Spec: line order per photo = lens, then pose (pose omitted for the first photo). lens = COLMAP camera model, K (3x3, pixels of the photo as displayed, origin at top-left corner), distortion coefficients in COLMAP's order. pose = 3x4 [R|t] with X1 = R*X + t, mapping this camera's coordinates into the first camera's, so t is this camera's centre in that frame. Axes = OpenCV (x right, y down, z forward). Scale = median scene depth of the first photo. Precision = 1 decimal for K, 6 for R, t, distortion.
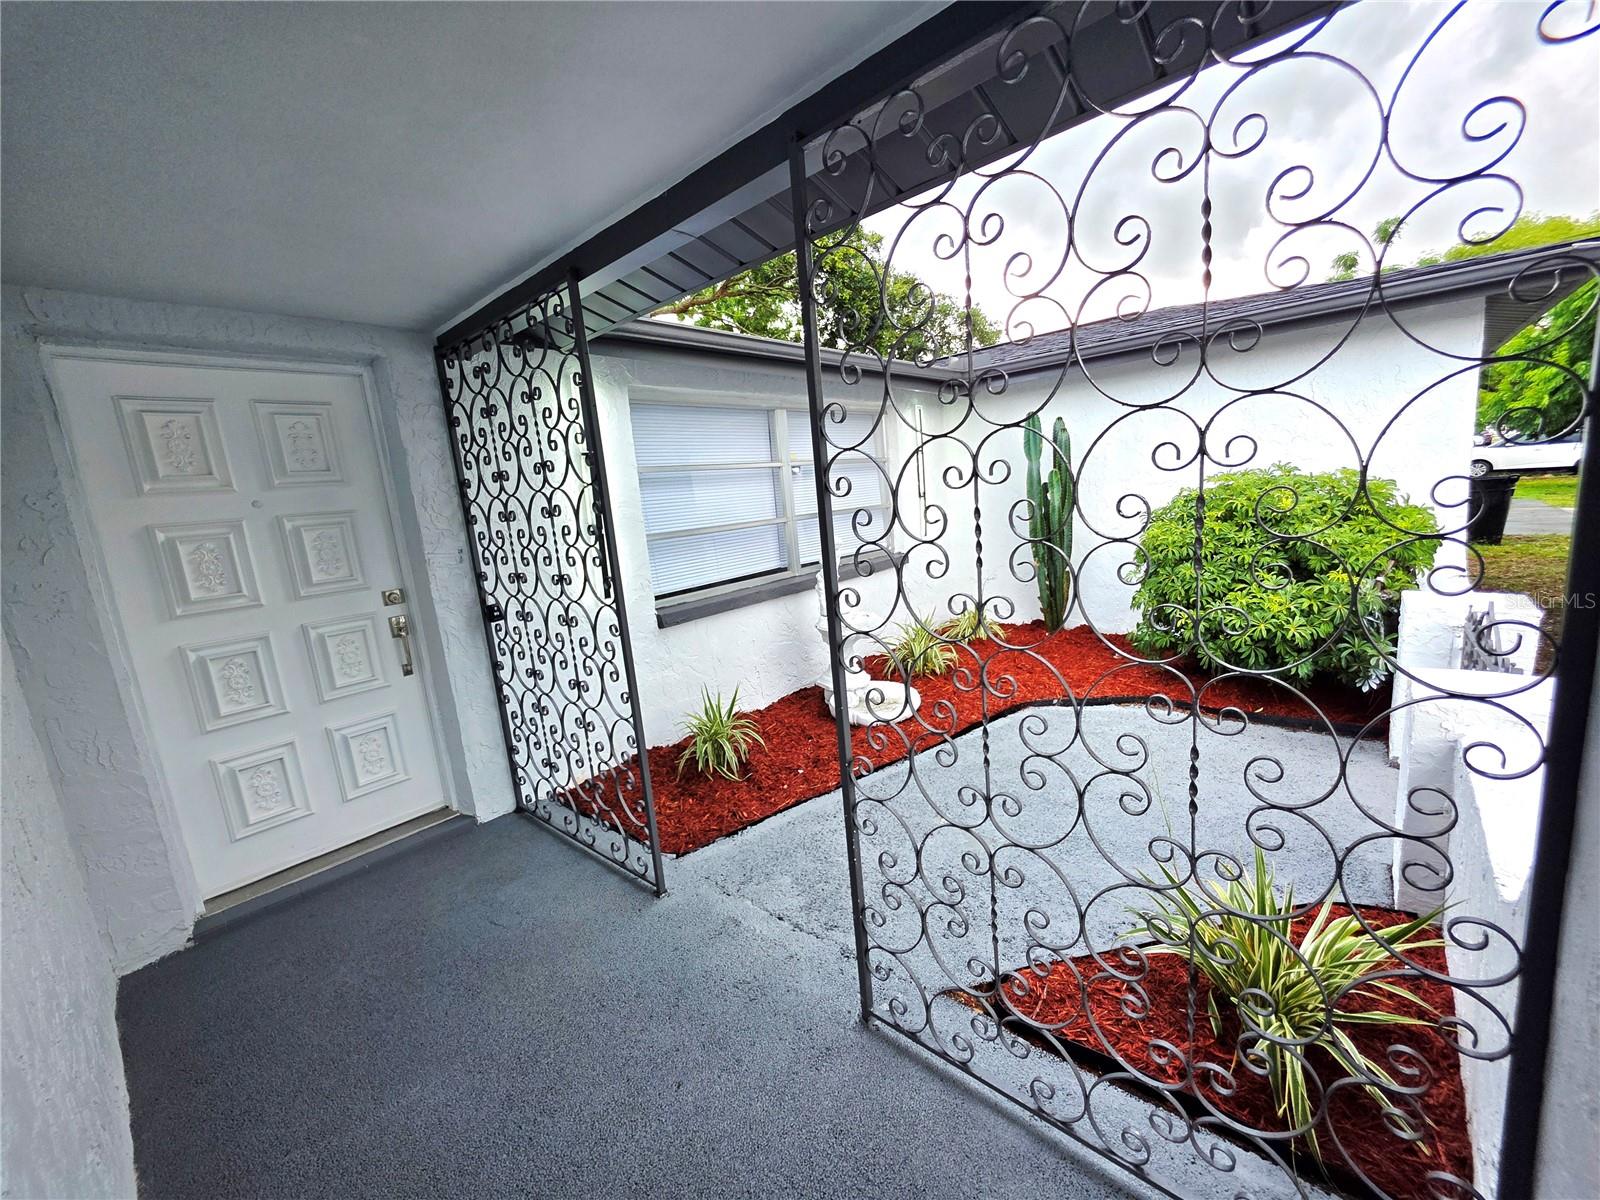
lens RADIAL K [[638.3, 0, 804.3], [0, 638.3, 600.7], [0, 0, 1]] dist [-0.001482, 0.001325]
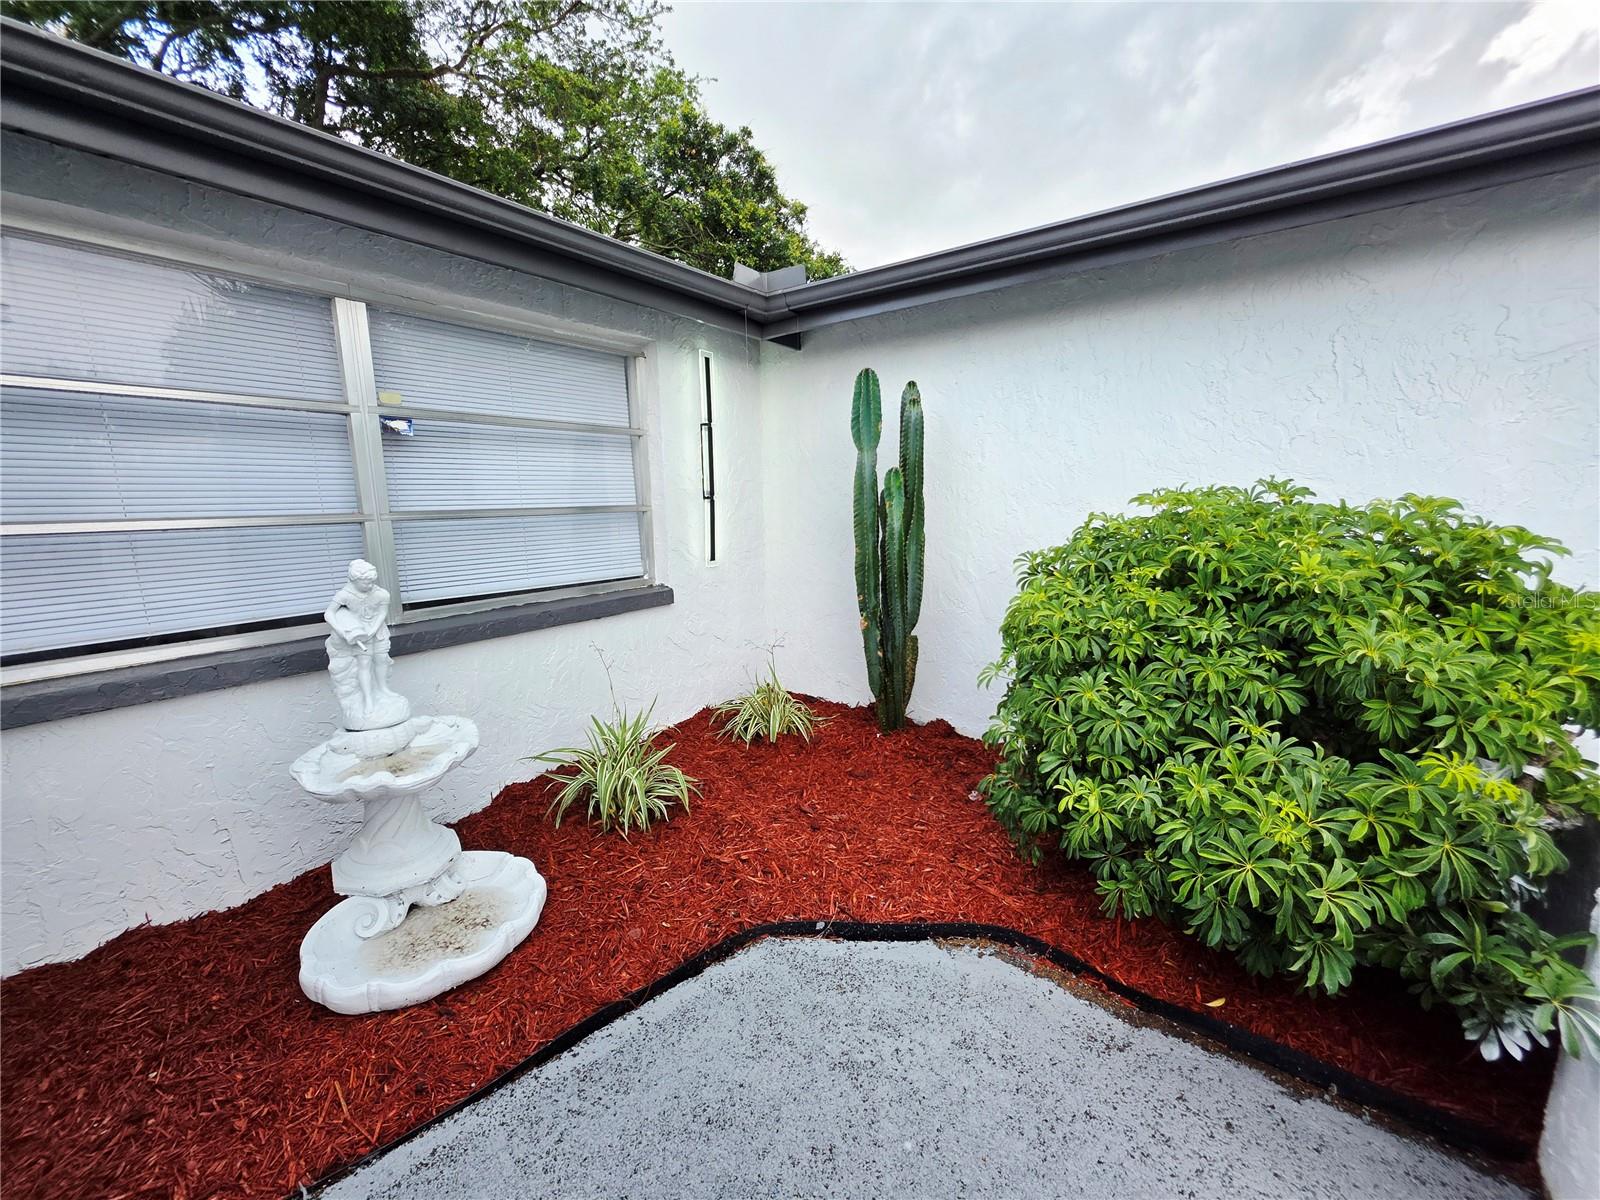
lens RADIAL K [[638.3, 0, 805.0], [0, 638.3, 600.5], [0, 0, 1]] dist [-0.001482, 0.001325]
pose [[0.994359, 0.063032, 0.085308, 0.362952], [-0.062441, 0.998003, -0.009584, -0.097482], [-0.085741, 0.004203, 0.996309, 0.570491]]
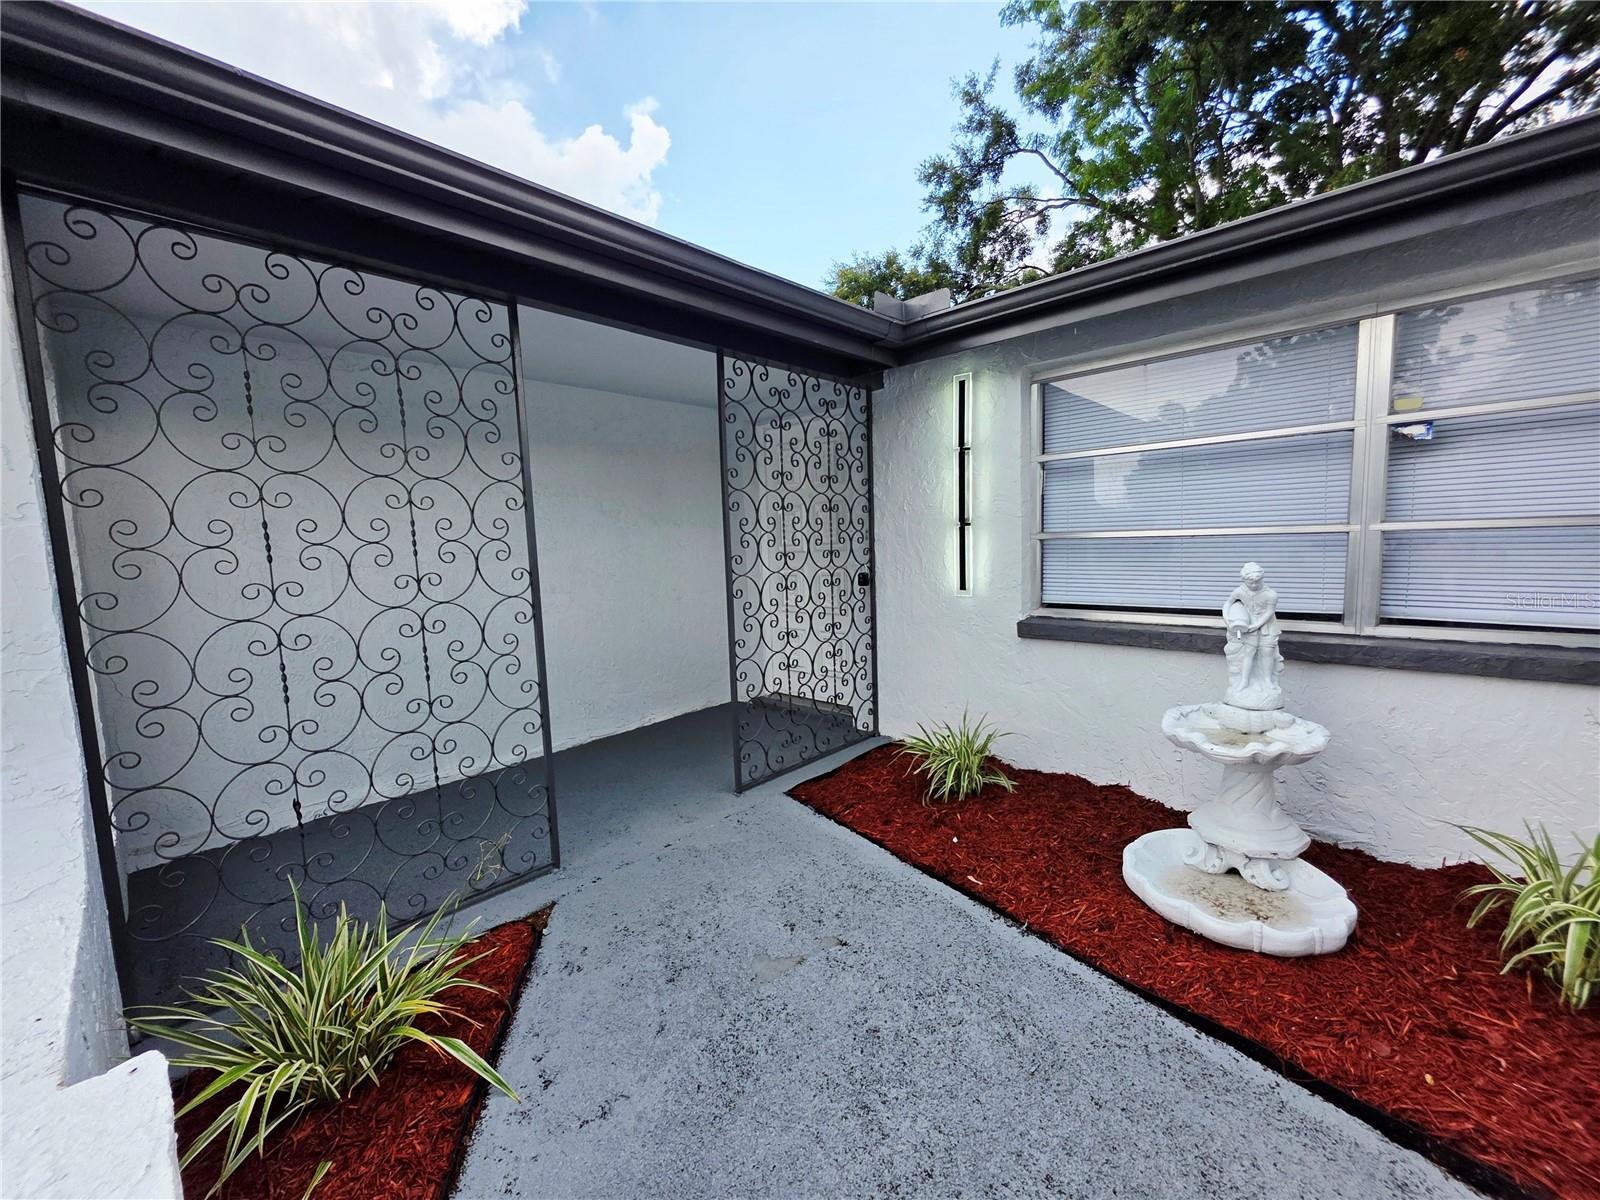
lens RADIAL K [[638.3, 0, 805.1], [0, 638.3, 602.2], [0, 0, 1]] dist [-0.001482, 0.001325]
pose [[-0.025430, 0.187948, -0.981850, 0.658453], [-0.134187, 0.972637, 0.189660, -0.134185], [0.990630, 0.136574, 0.000486, 0.696475]]
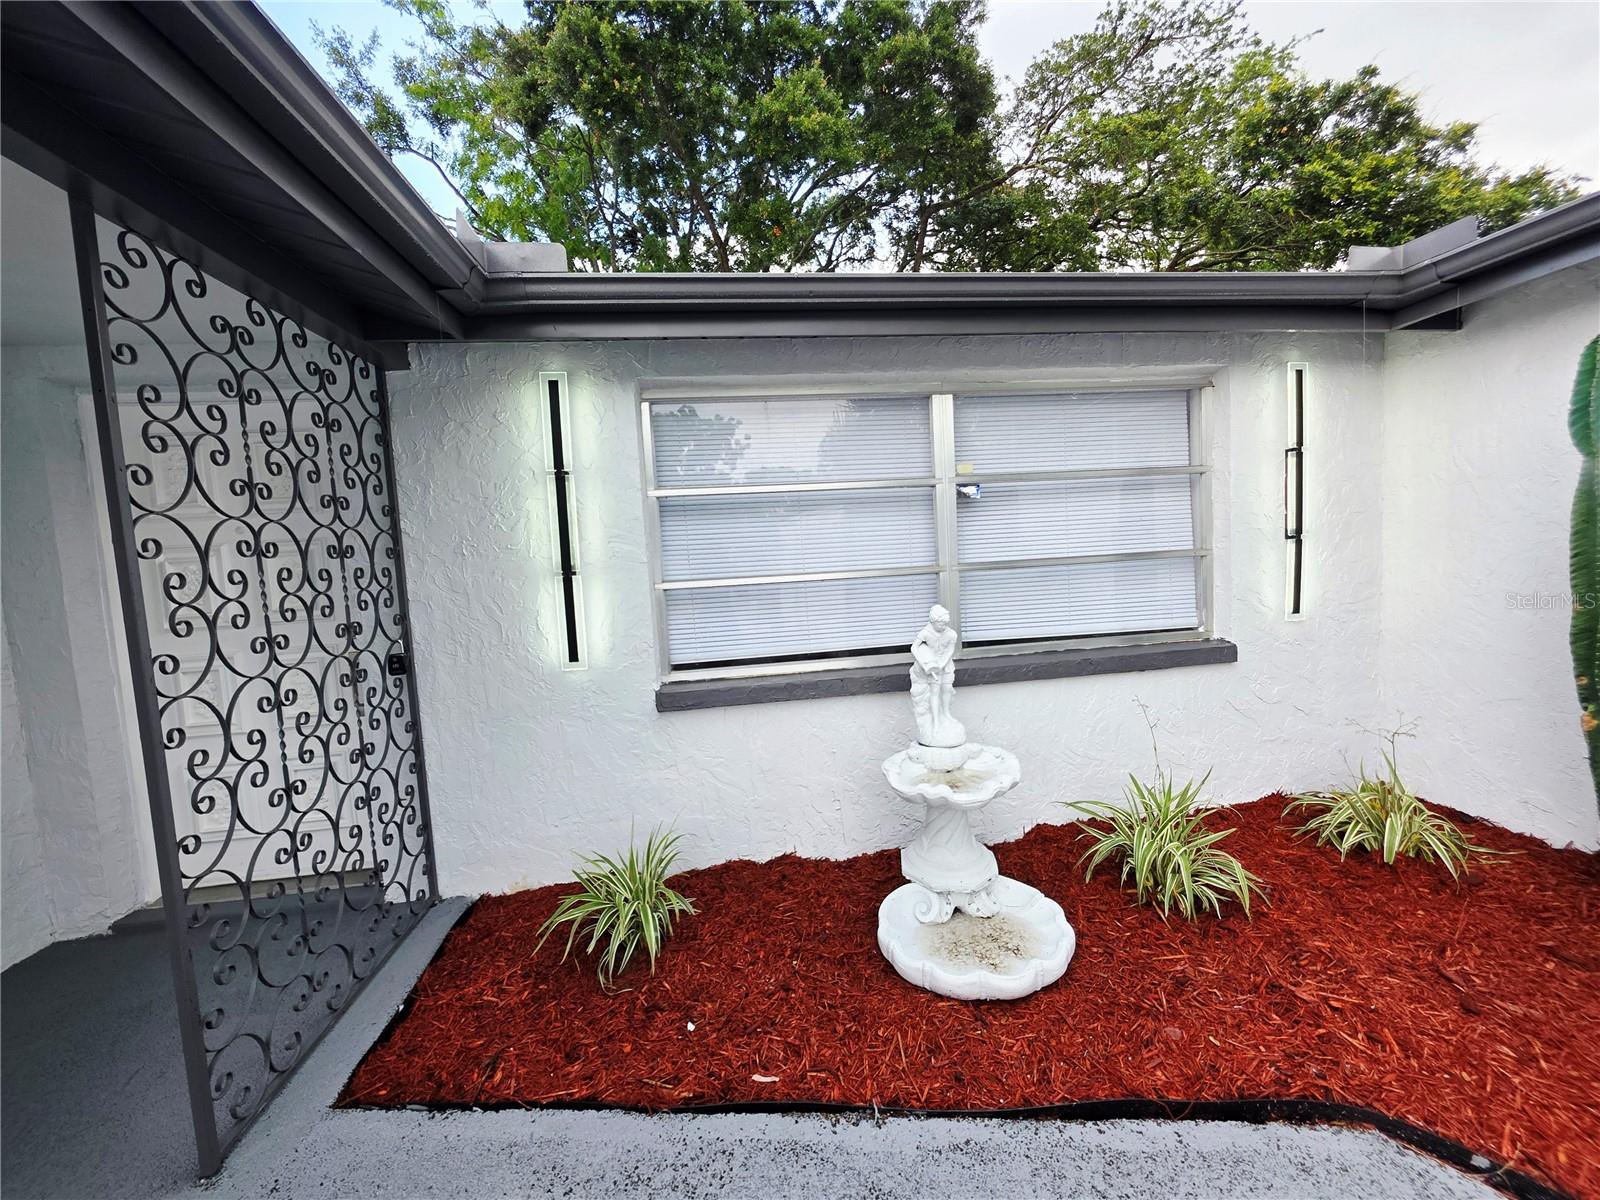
lens RADIAL K [[638.3, 0, 801.7], [0, 638.3, 601.8], [0, 0, 1]] dist [-0.001482, 0.001325]
pose [[0.752415, 0.095096, -0.651788, 0.354922], [-0.121613, 0.992568, 0.004427, -0.102369], [0.647365, 0.075936, 0.758388, 0.552398]]
